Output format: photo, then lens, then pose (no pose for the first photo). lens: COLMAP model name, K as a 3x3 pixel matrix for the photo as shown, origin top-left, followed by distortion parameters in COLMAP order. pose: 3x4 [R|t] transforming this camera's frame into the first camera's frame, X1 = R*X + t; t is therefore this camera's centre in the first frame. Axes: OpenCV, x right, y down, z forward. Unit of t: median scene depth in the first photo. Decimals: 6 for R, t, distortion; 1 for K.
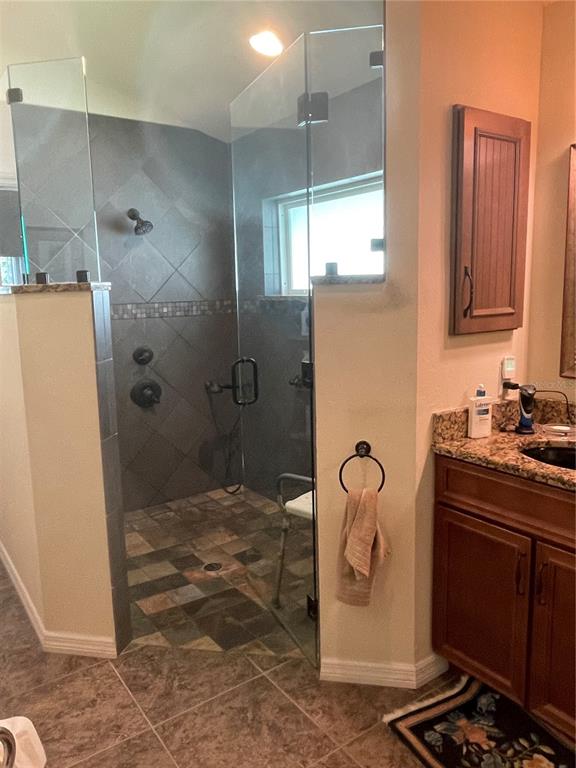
lens RADIAL K [[581.5, 0, 282.7], [0, 581.5, 381.0], [0, 0, 1]] dist [0.002355, -0.004341]
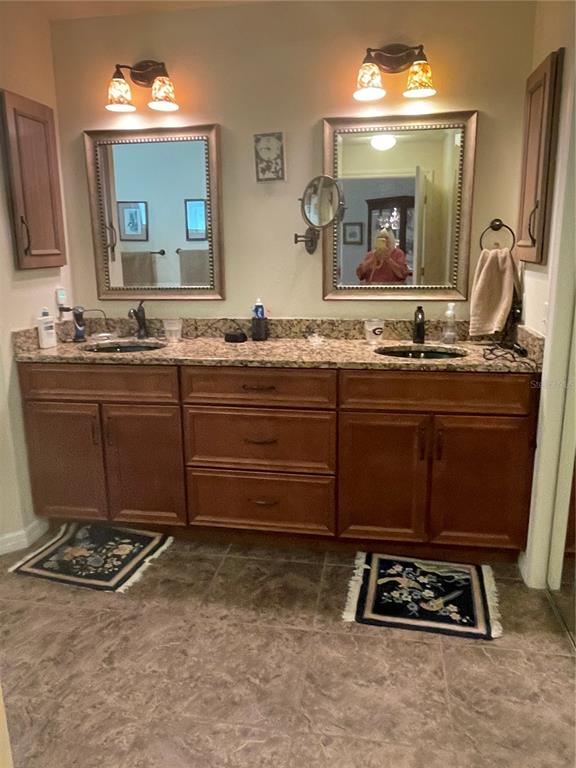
lens RADIAL K [[581.5, 0, 282.7], [0, 581.5, 381.0], [0, 0, 1]] dist [0.002355, -0.004341]
pose [[0.707818, -0.146405, 0.691057, -0.216458], [0.103477, 0.989223, 0.103587, 0.090914], [-0.698775, -0.001813, 0.715339, -0.330426]]
